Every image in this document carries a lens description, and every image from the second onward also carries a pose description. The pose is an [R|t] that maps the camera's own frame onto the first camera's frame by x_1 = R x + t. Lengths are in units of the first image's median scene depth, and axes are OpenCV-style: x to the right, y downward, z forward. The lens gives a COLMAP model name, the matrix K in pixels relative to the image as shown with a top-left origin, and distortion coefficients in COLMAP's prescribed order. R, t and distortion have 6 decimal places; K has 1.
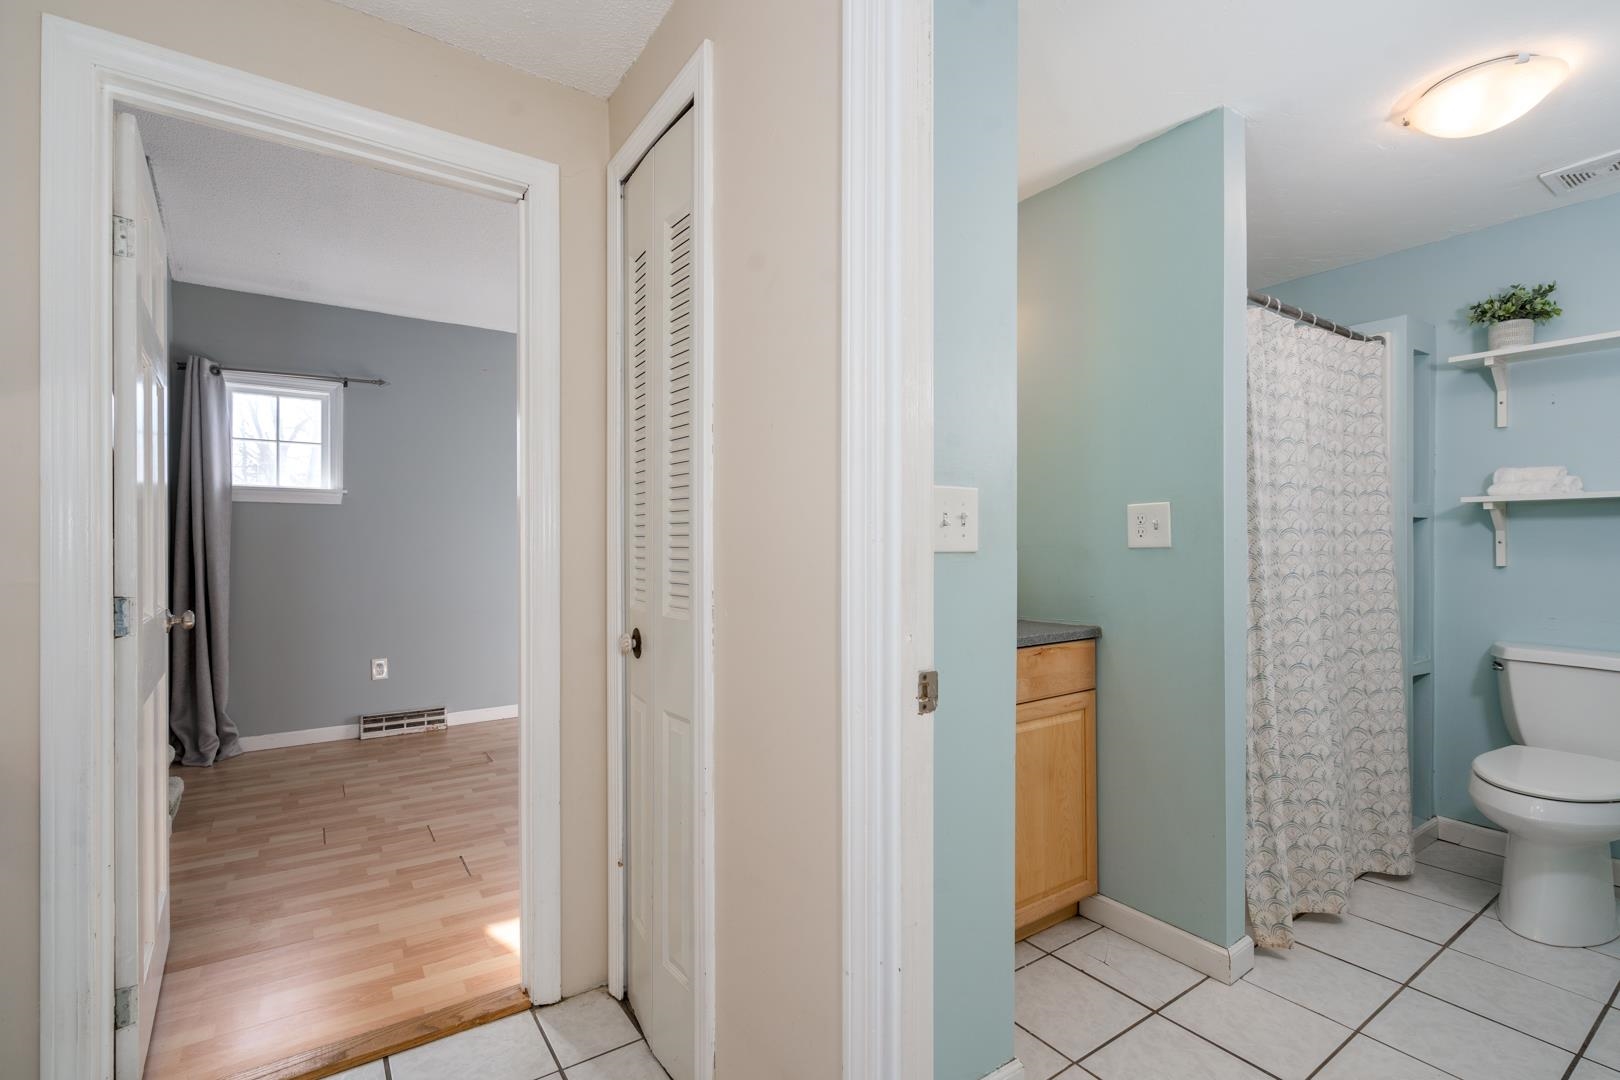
lens RADIAL K [[737.7, 0, 806.1], [0, 737.7, 547.2], [0, 0, 1]] dist [-0.001348, -0.001190]
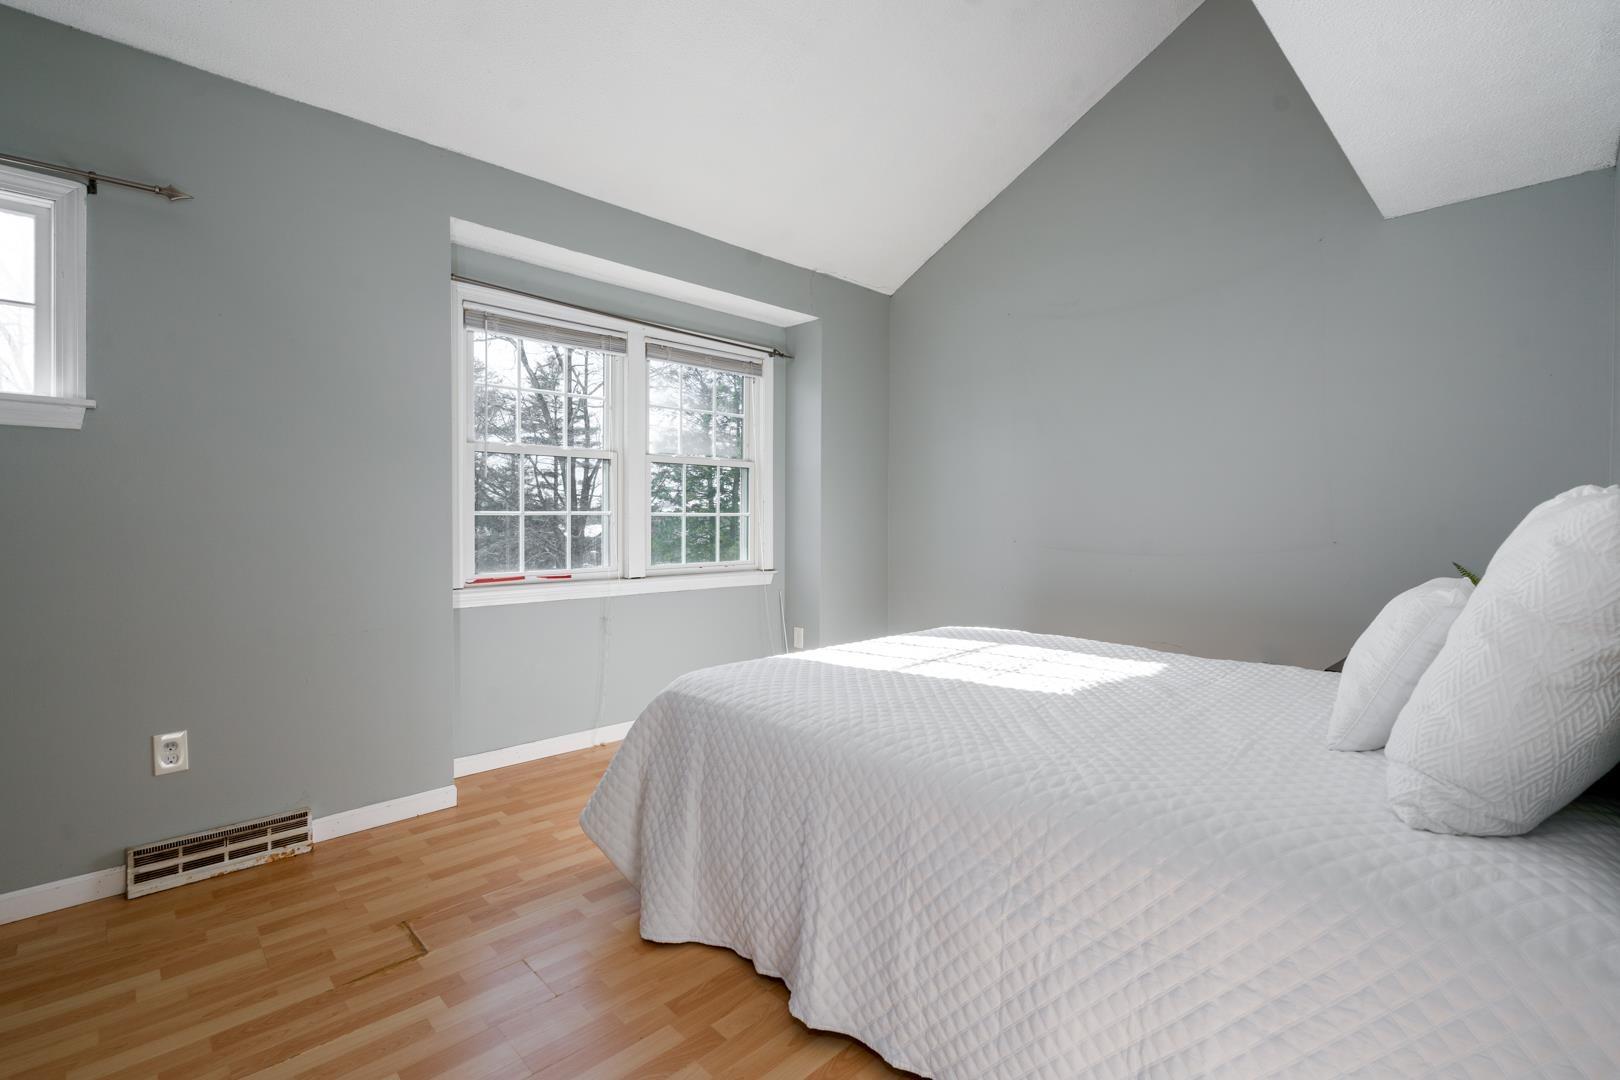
lens RADIAL K [[737.7, 0, 808.7], [0, 737.7, 527.7], [0, 0, 1]] dist [-0.001348, -0.001190]
pose [[0.985640, 0.000061, 0.168860, -0.230168], [-0.000777, 0.999991, 0.004175, 0.006167], [-0.168858, -0.004246, 0.985631, 0.425807]]
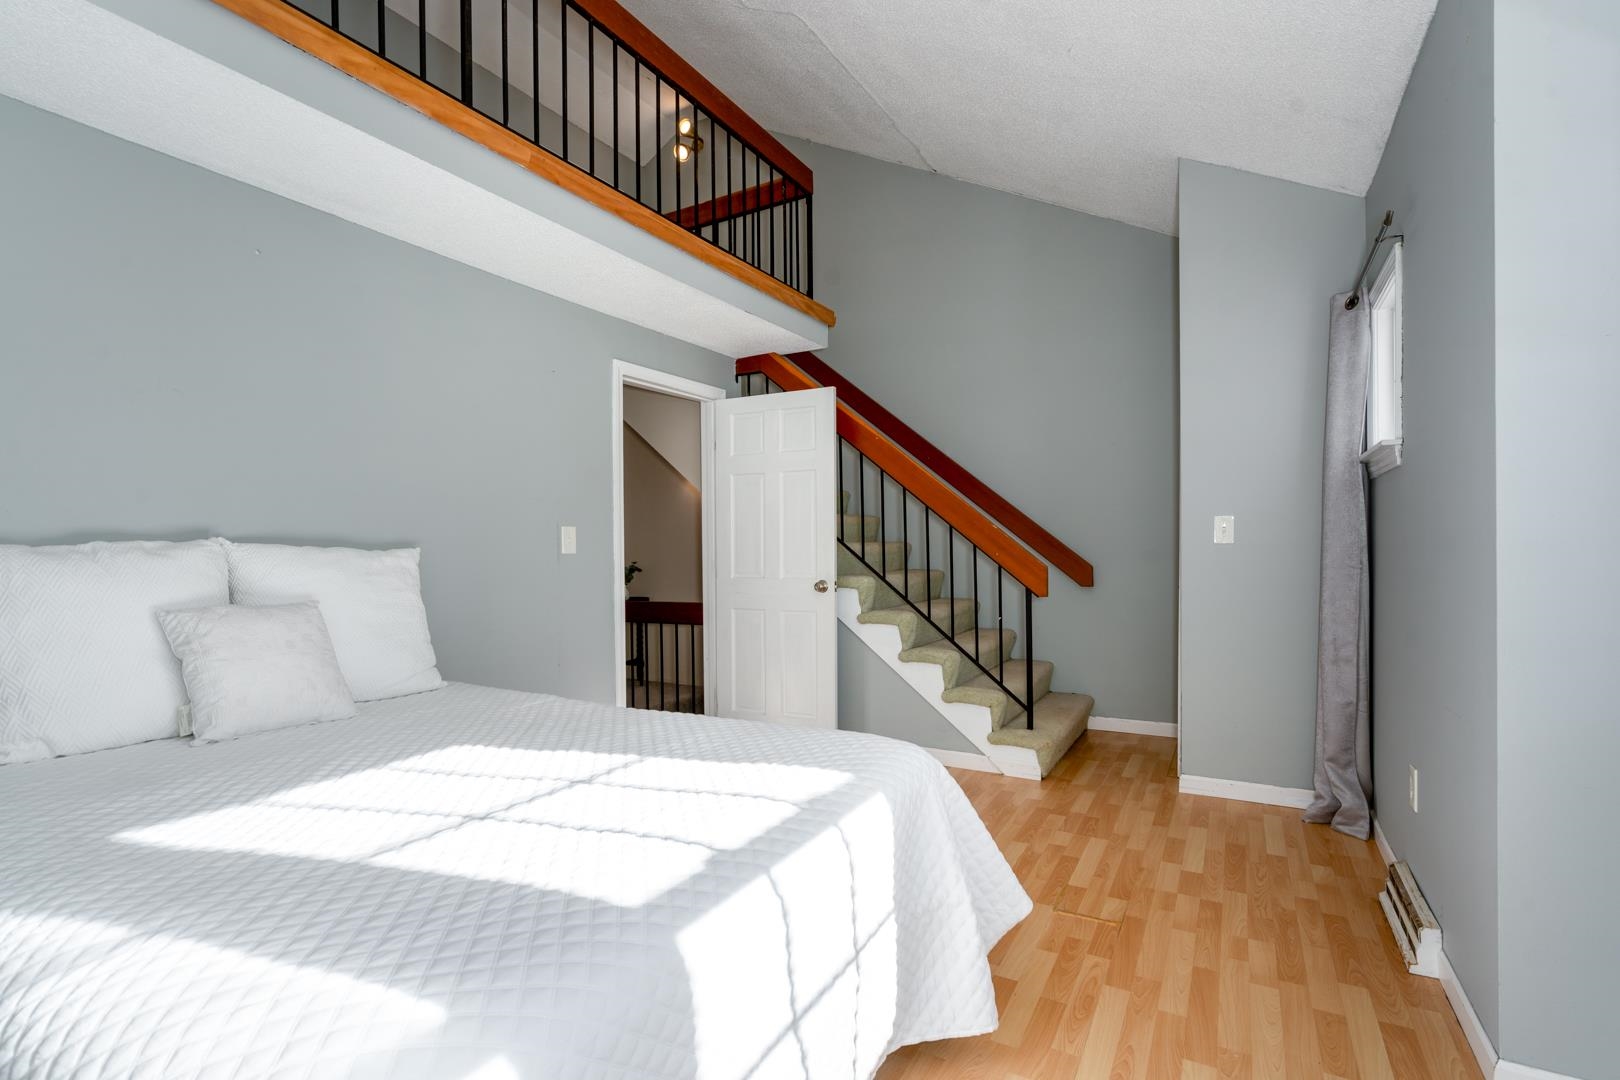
lens RADIAL K [[737.7, 0, 808.8], [0, 737.7, 539.2], [0, 0, 1]] dist [-0.001348, -0.001190]
pose [[-0.899988, 0.002067, -0.435909, -0.002704], [0.001284, 0.999997, 0.002092, -0.001576], [0.435912, 0.001323, -0.899988, 1.269474]]
